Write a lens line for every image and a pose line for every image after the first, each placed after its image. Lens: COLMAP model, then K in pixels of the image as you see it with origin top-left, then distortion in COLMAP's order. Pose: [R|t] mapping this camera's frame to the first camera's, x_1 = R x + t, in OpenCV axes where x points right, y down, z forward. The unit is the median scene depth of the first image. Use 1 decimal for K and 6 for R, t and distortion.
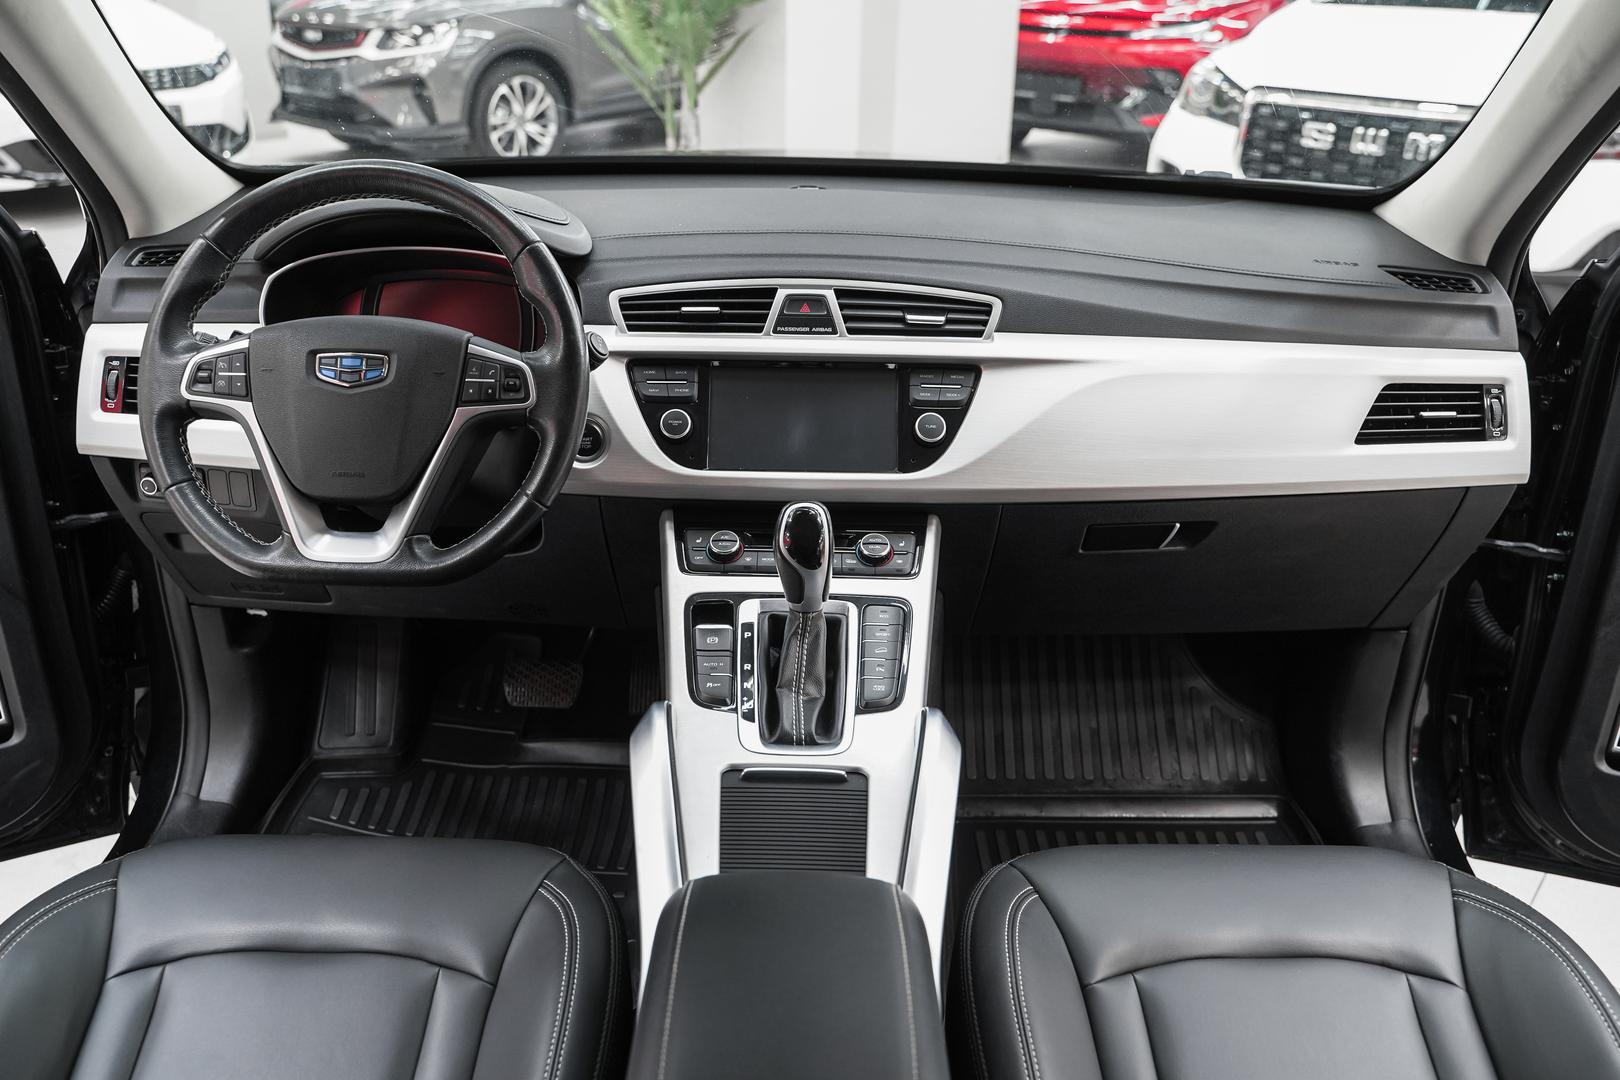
lens RADIAL K [[1293.9, 0, 800.0], [0, 1293.9, 562.1], [0, 0, 1]] dist [-0.026808, 0.042241]
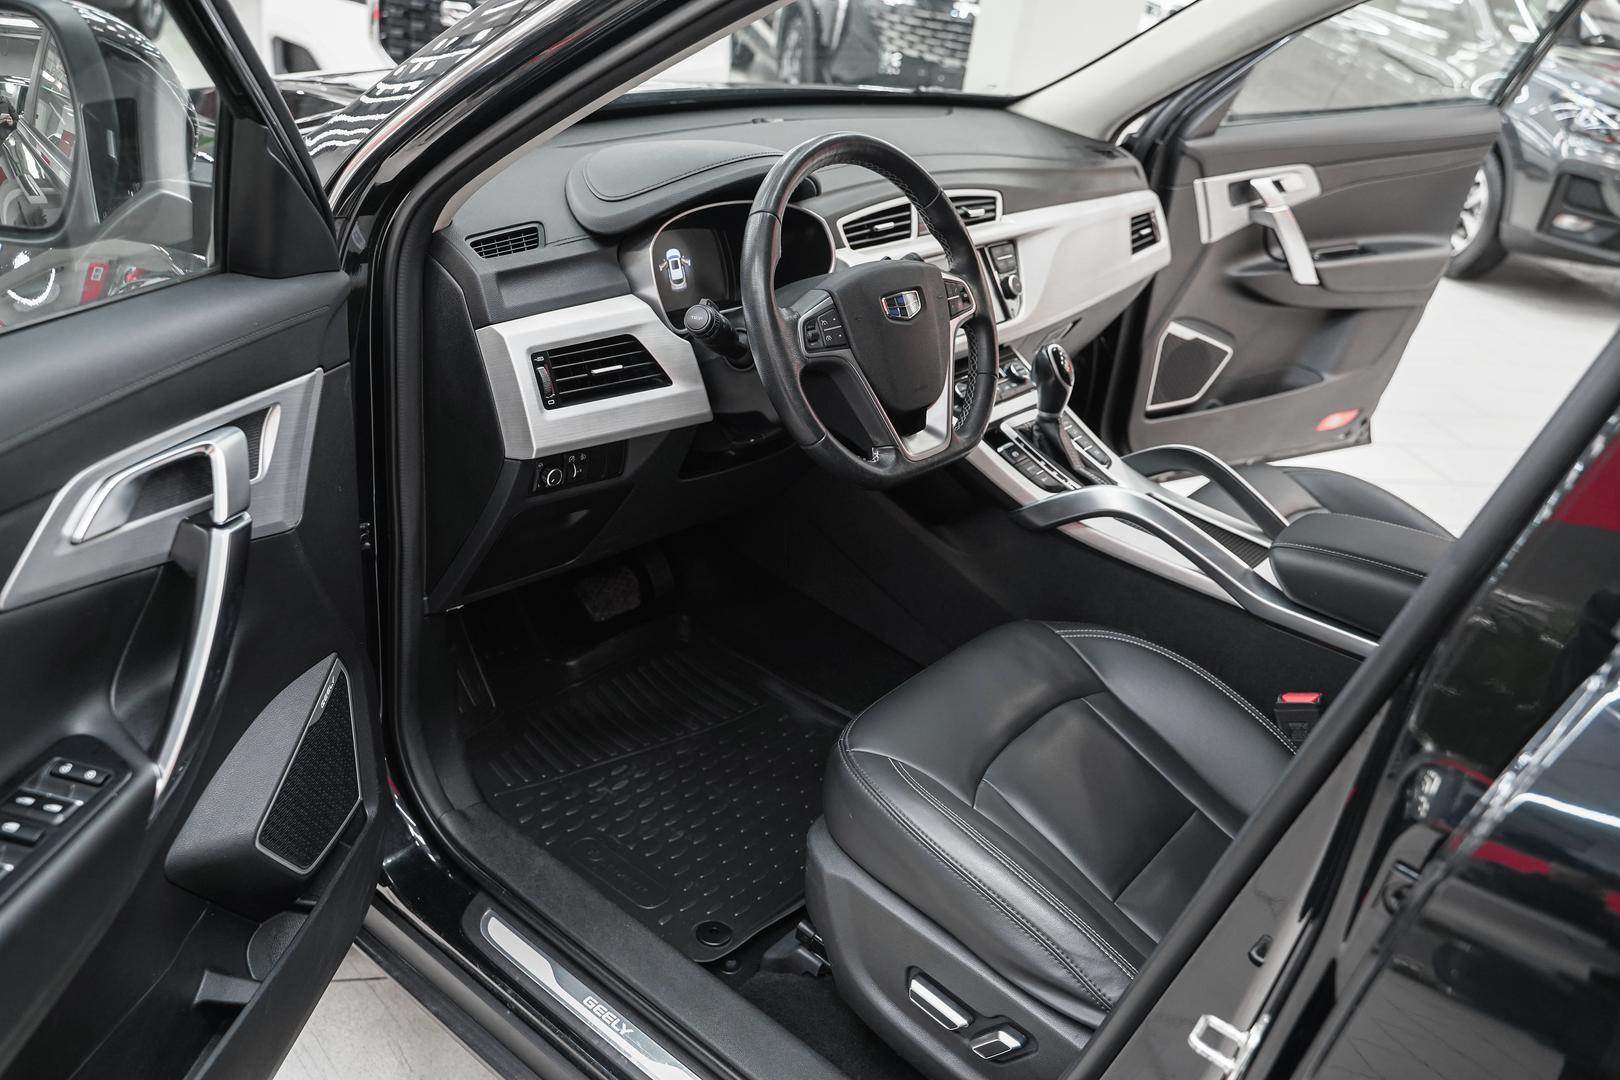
lens RADIAL K [[1293.9, 0, 814.9], [0, 1293.9, 537.7], [0, 0, 1]] dist [-0.026808, 0.042241]
pose [[0.619235, -0.304347, 0.723823, -1.157352], [0.236230, 0.951329, 0.197911, -0.170758], [-0.748828, 0.048435, 0.660992, 0.206386]]
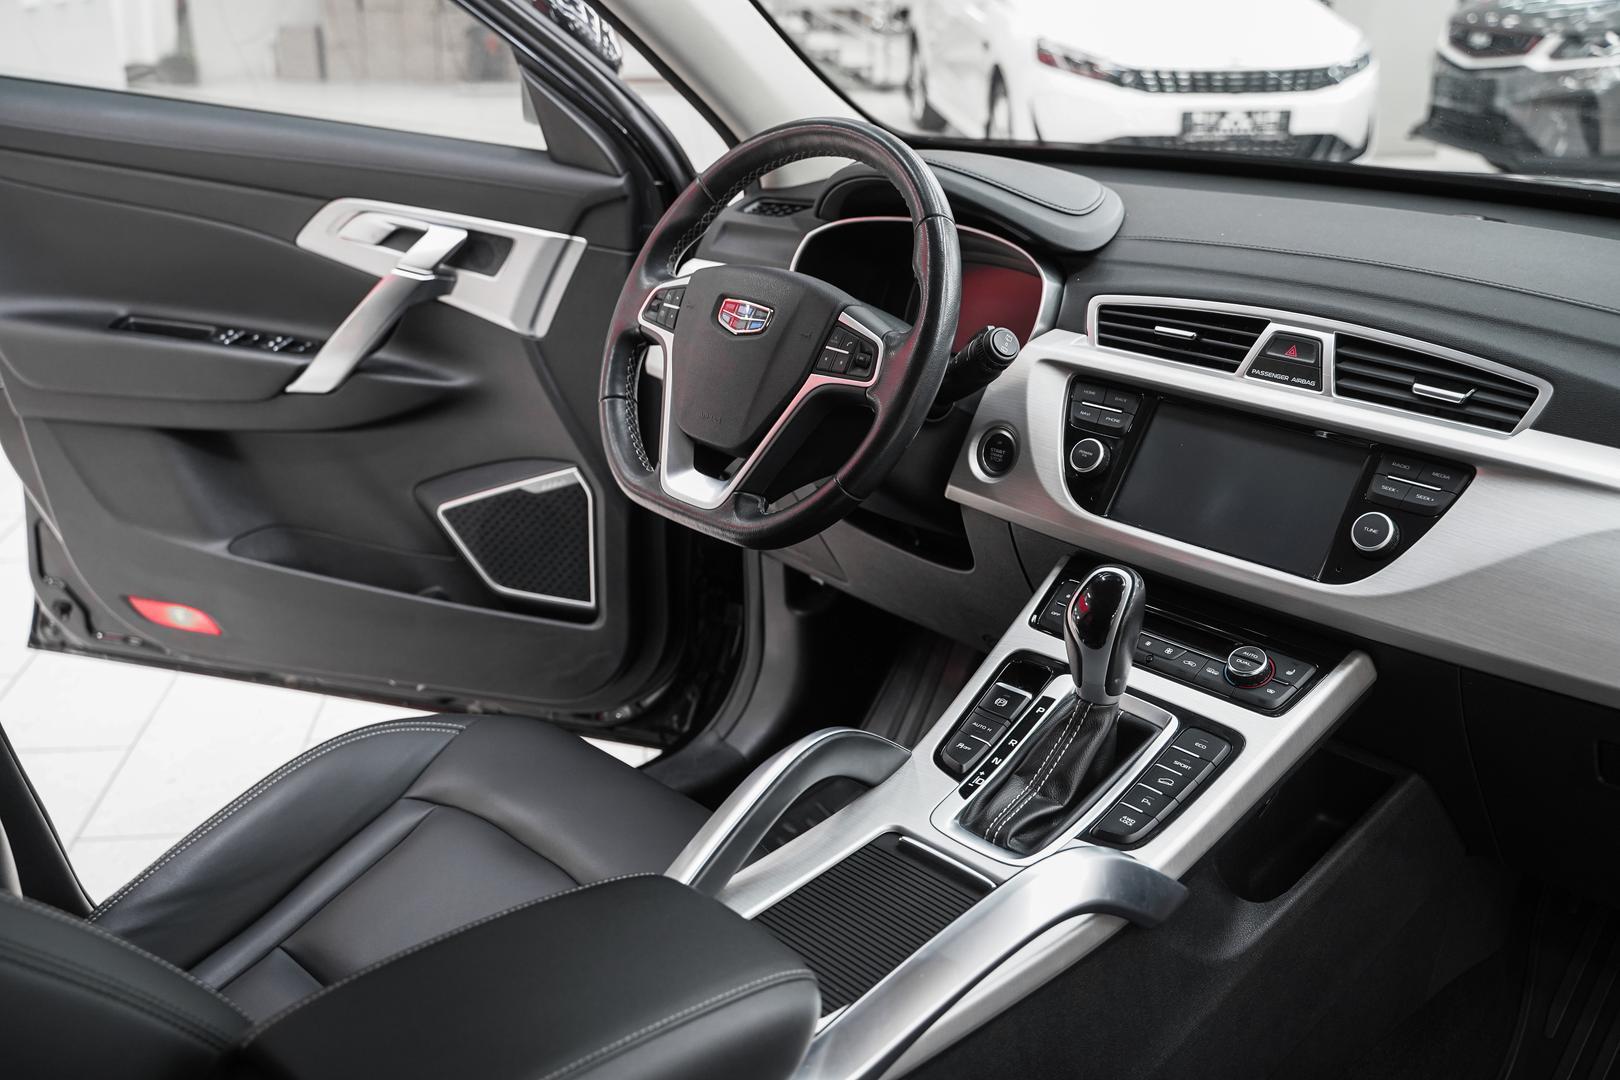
lens RADIAL K [[1590.2, 0, 810.0], [0, 1590.2, 537.5], [0, 0, 1]] dist [0.005030, 0.000000]
pose [[0.700914, 0.238698, -0.672118, 0.469307], [-0.297199, 0.954375, 0.029007, -0.031582], [0.648376, 0.179421, 0.739876, 0.125990]]
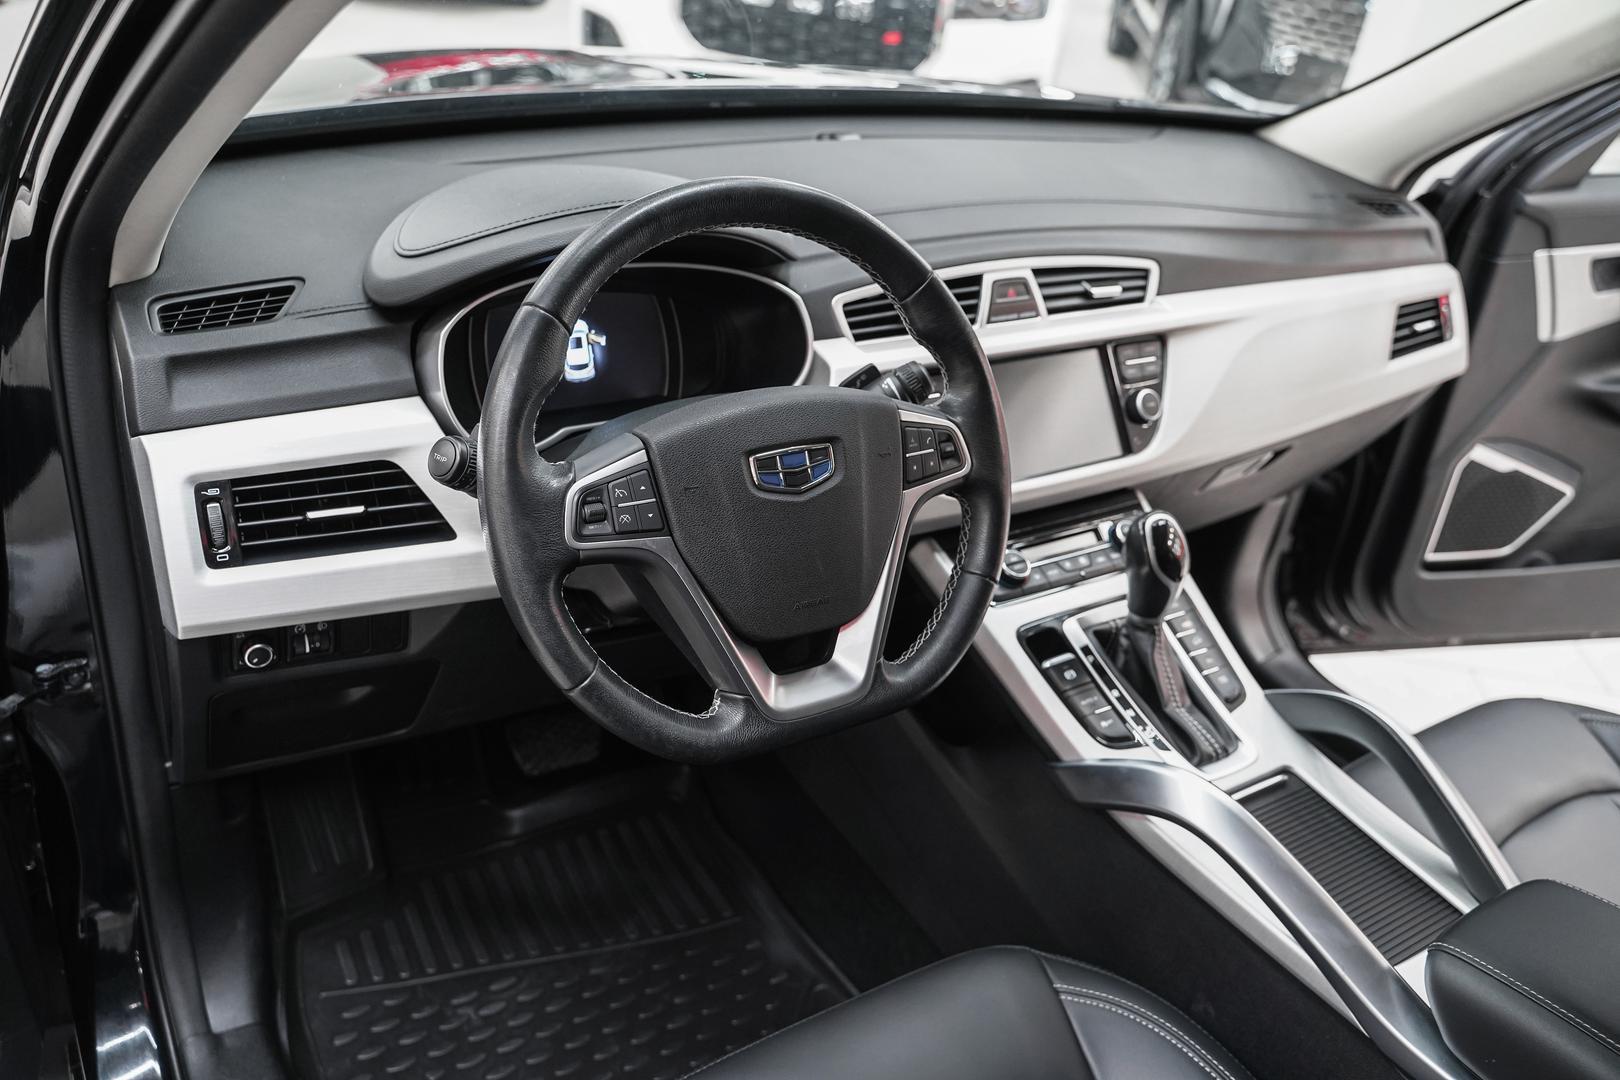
lens RADIAL K [[1293.9, 0, 810.1], [0, 1293.9, 526.0], [0, 0, 1]] dist [-0.026808, 0.042241]
pose [[0.831808, -0.201229, 0.517303, -0.623699], [0.144718, 0.978361, 0.147875, -0.190934], [-0.535865, -0.048141, 0.842930, 0.293800]]
